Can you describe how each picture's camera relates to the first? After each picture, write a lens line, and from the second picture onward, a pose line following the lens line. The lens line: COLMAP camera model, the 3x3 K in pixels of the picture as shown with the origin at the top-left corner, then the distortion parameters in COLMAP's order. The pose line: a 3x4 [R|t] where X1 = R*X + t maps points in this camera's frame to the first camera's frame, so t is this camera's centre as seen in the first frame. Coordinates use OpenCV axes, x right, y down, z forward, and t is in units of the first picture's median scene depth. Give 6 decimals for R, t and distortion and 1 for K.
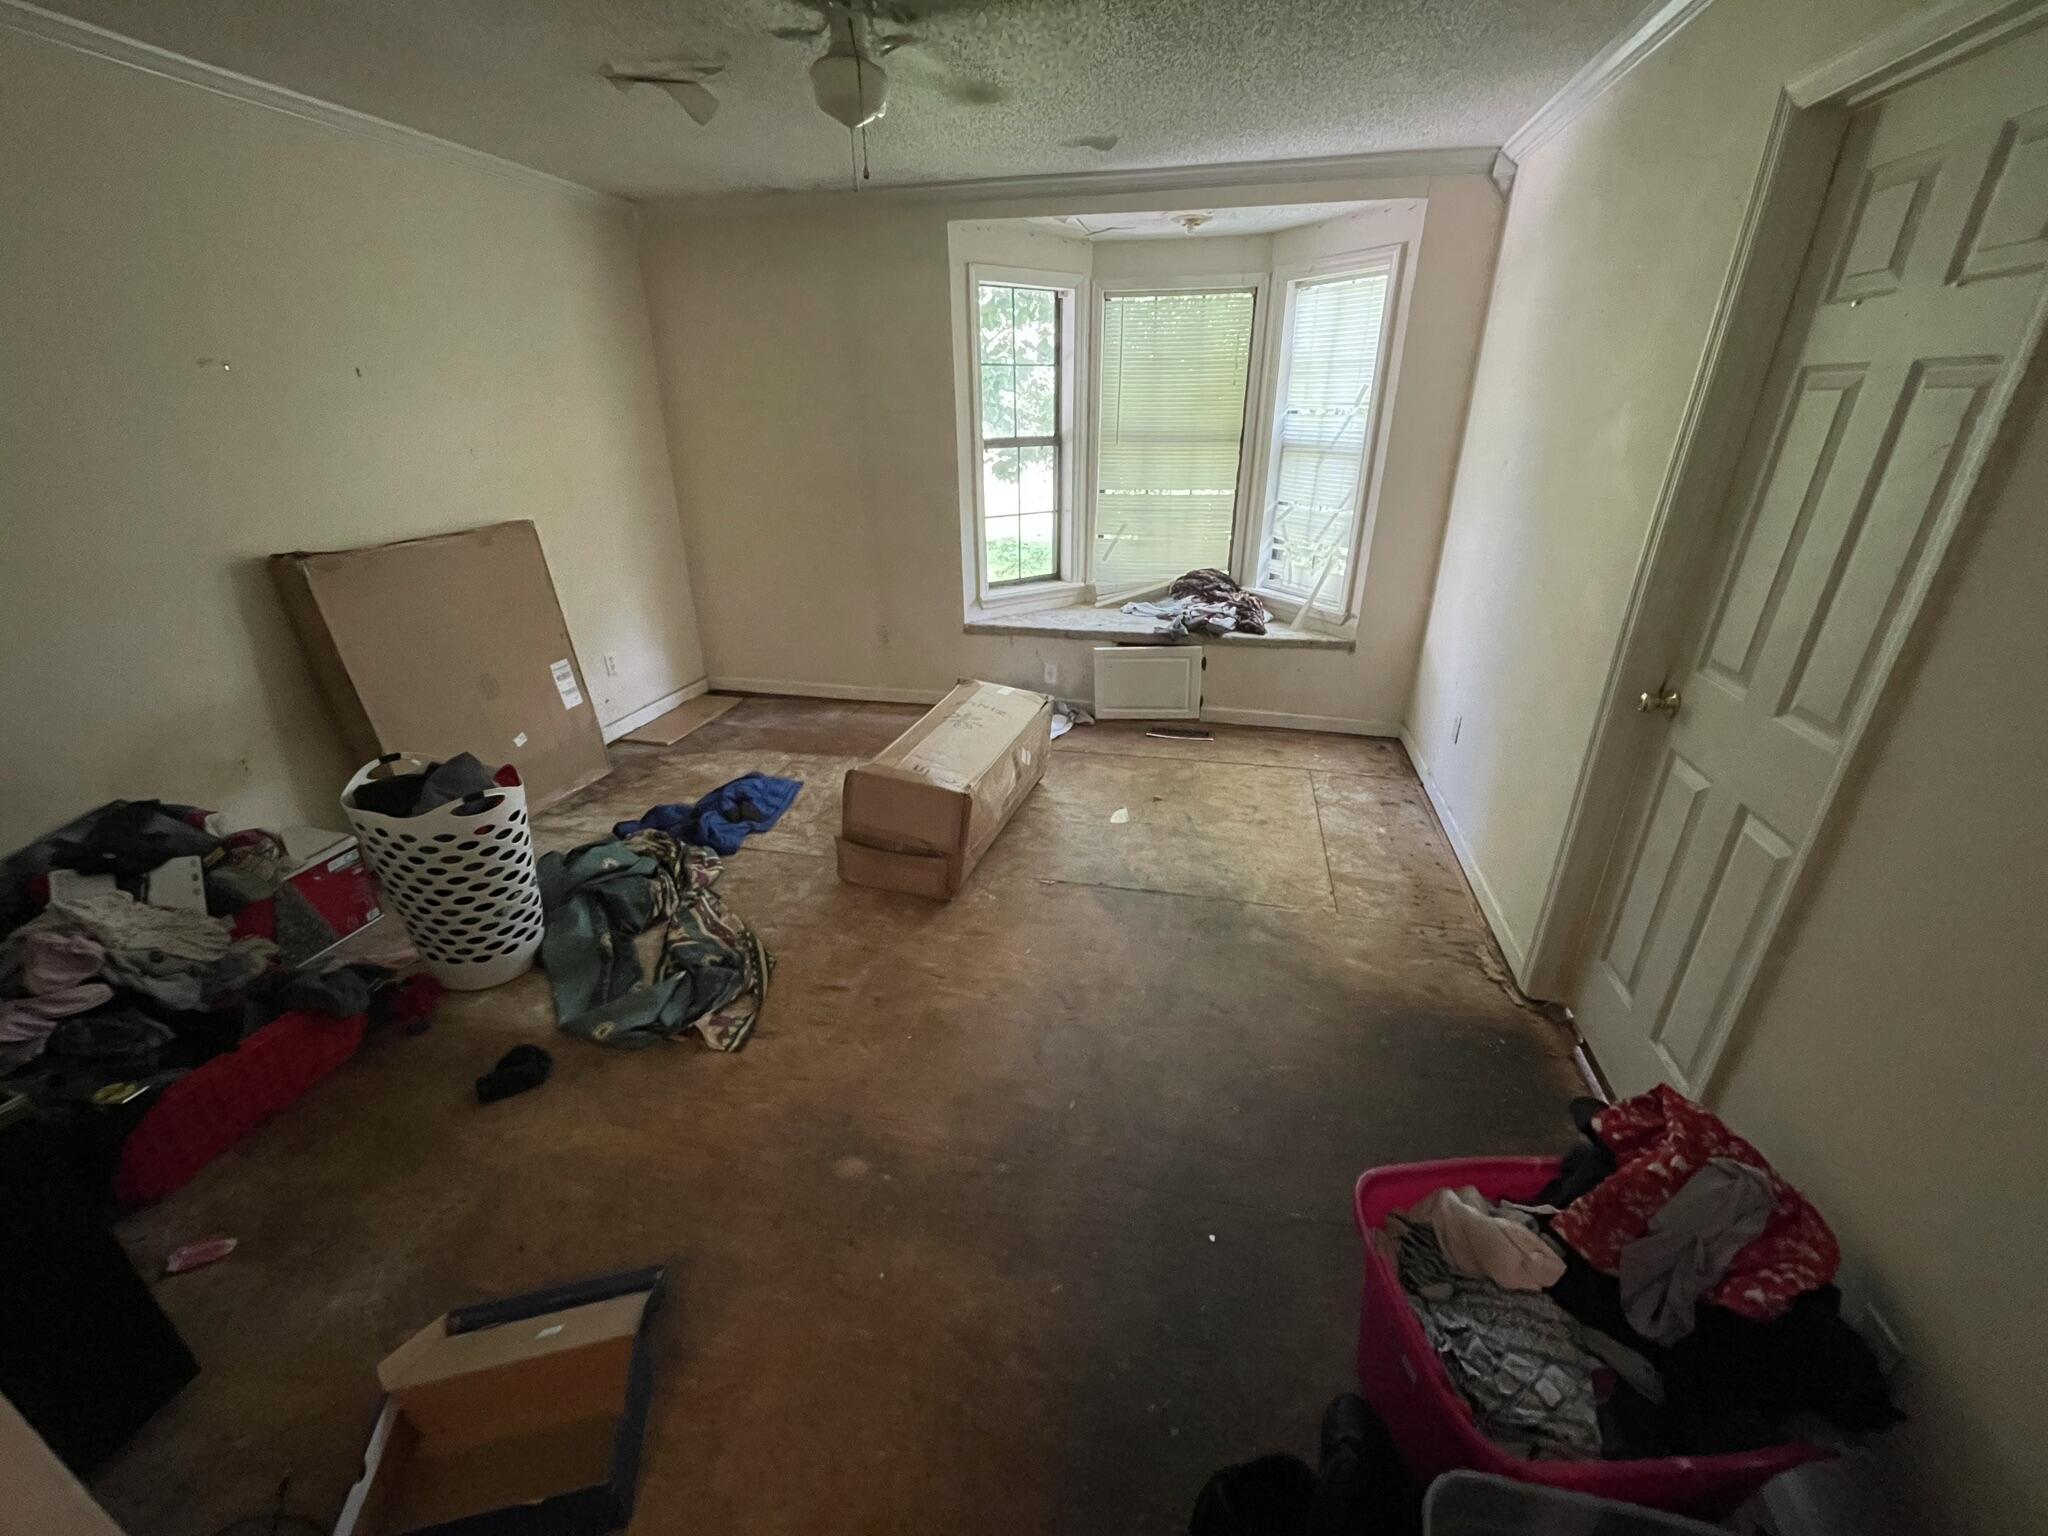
lens RADIAL K [[831.3, 0, 1011.3], [0, 831.3, 775.5], [0, 0, 1]] dist [-0.000370, -0.001194]
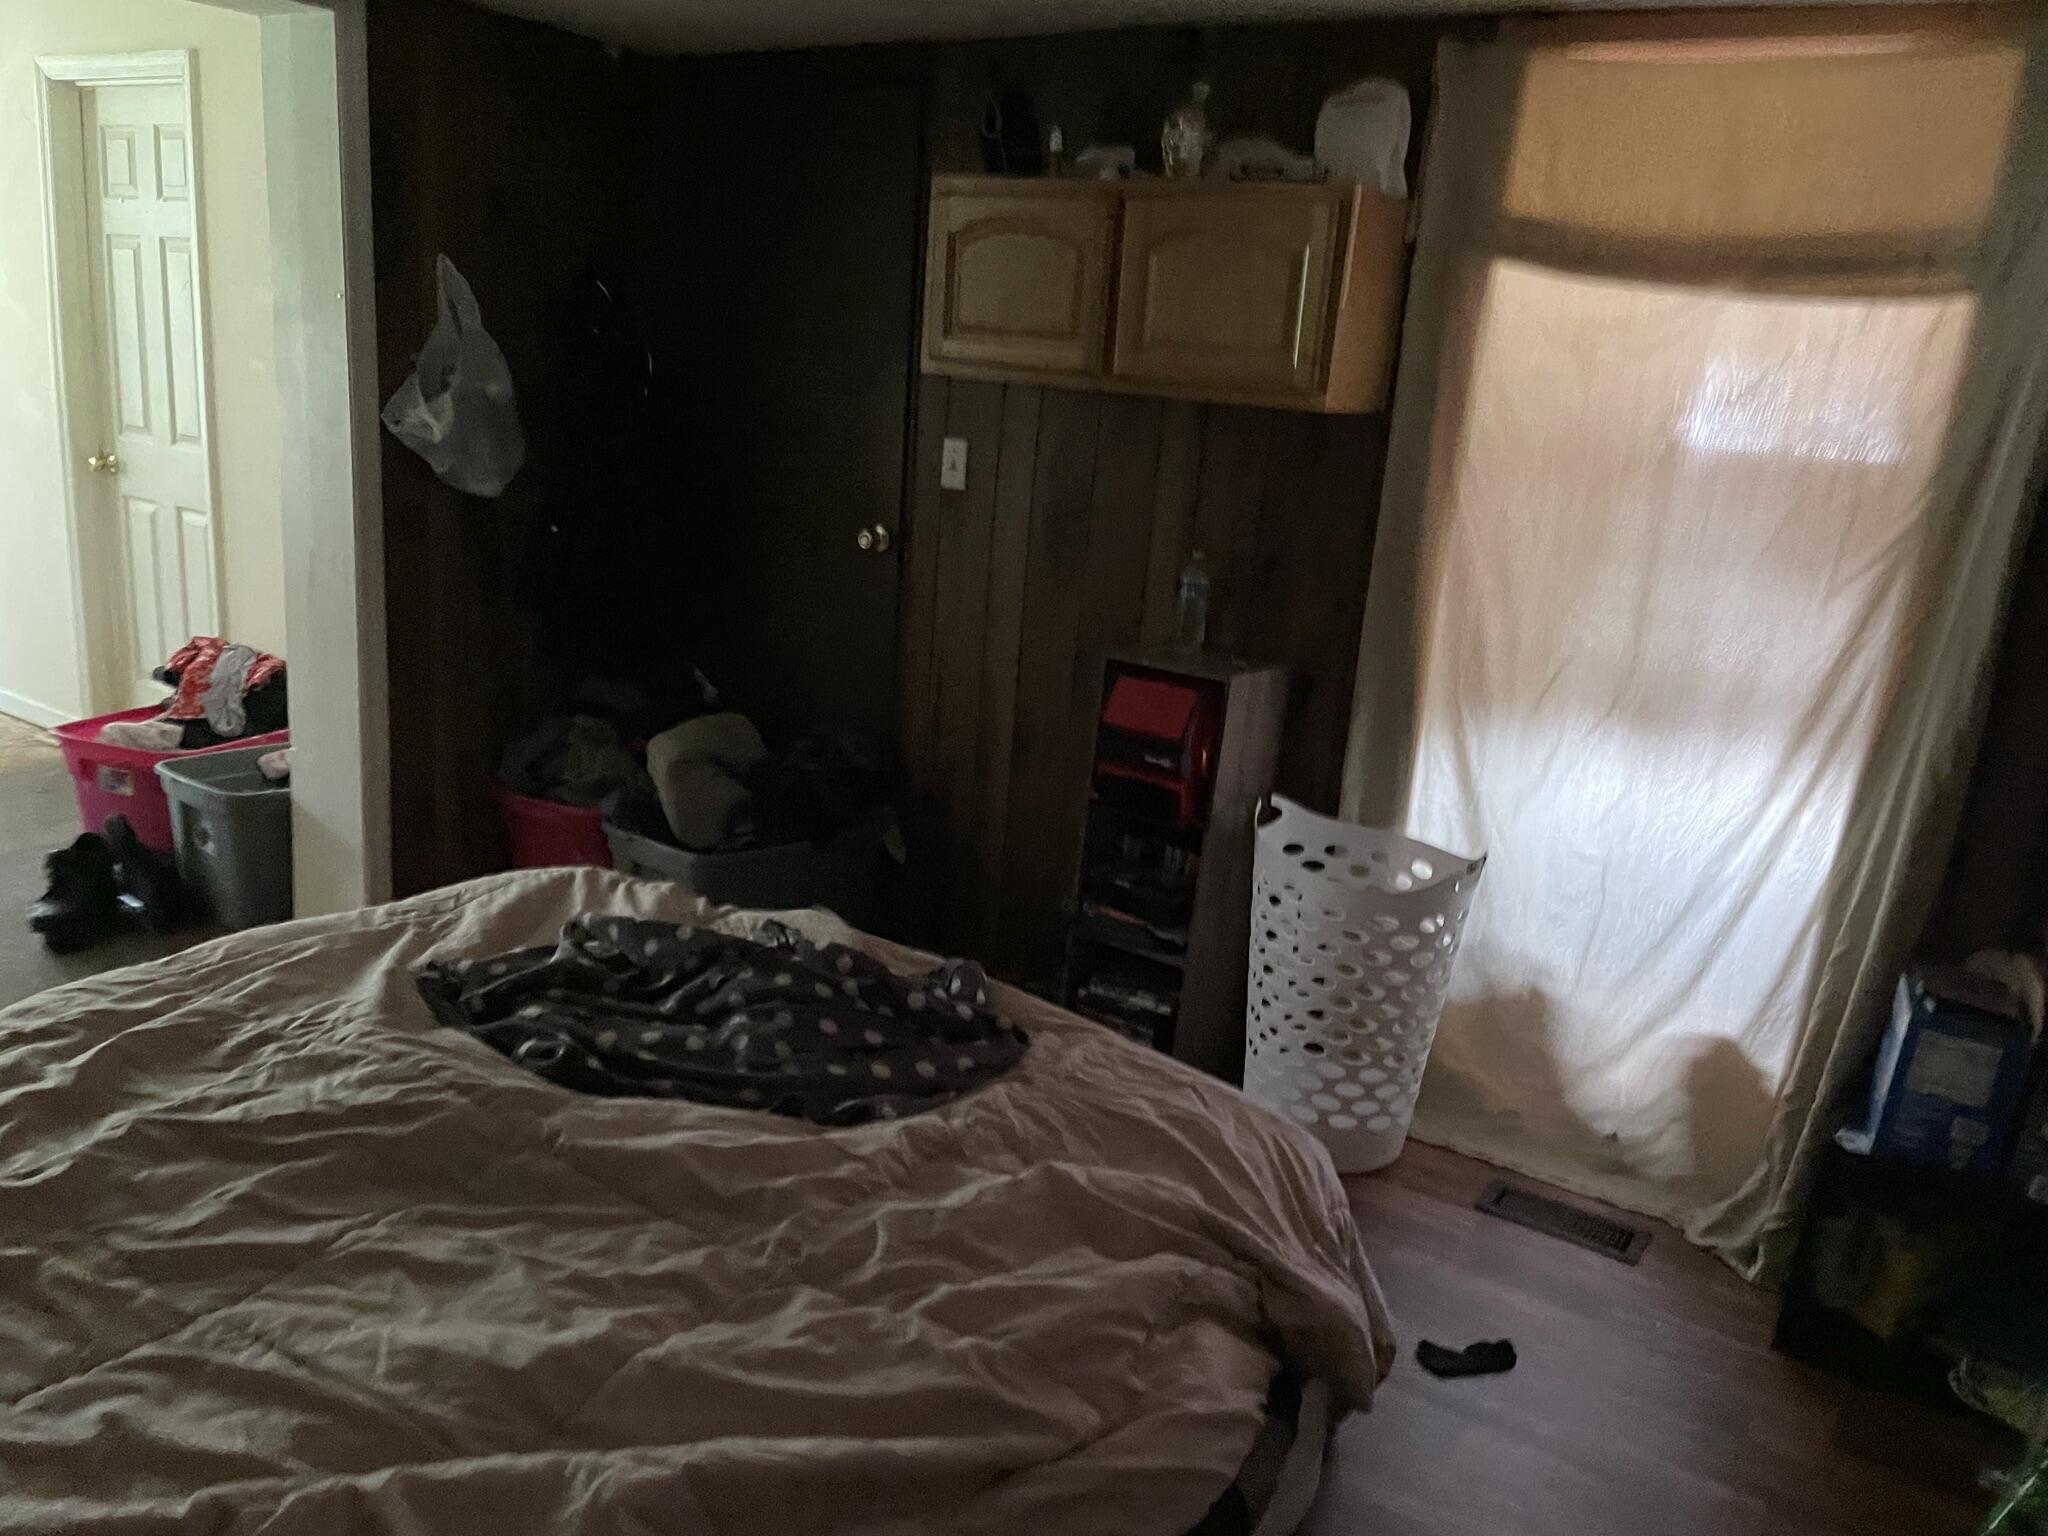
lens RADIAL K [[1561.5, 0, 1014.8], [0, 1561.5, 770.6], [0, 0, 1]] dist [0.041985, -0.044923]
pose [[0.340576, -0.208161, 0.916884, -0.850618], [0.307837, 0.946121, 0.100453, 0.421967], [-0.888394, 0.248039, 0.386306, -0.860808]]
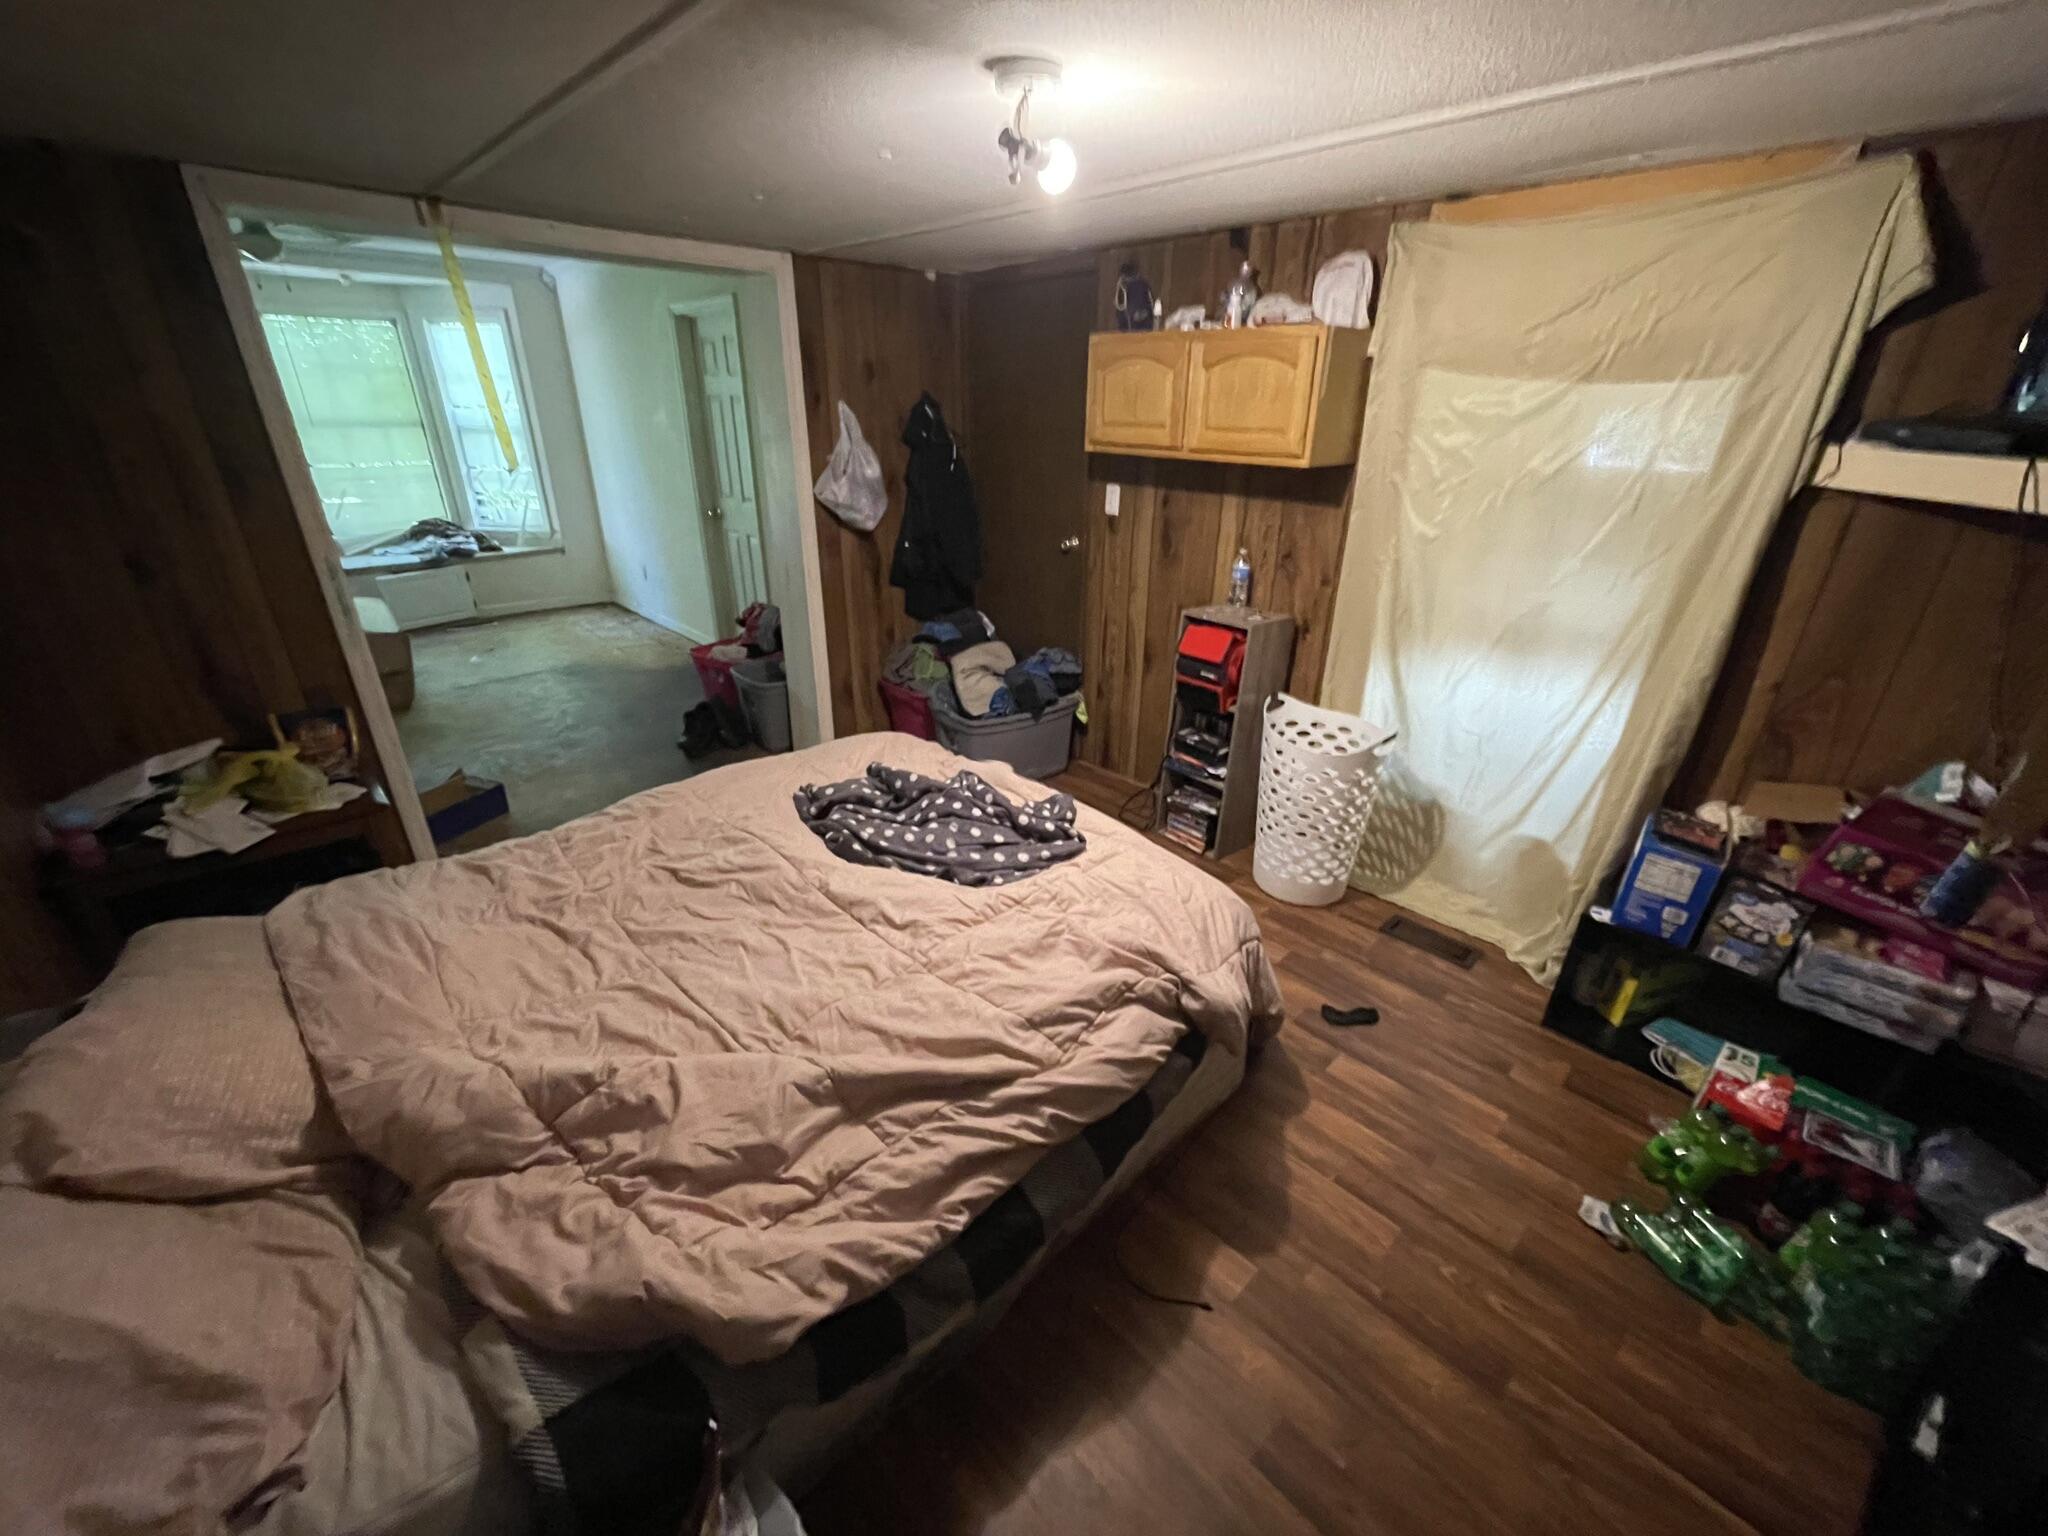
lens RADIAL K [[831.3, 0, 1027.3], [0, 831.3, 768.8], [0, 0, 1]] dist [-0.000370, -0.001194]
pose [[0.538252, -0.325431, 0.777419, -0.774933], [0.327580, 0.930694, 0.162790, 0.423212], [-0.776515, 0.167045, 0.607552, -0.960048]]
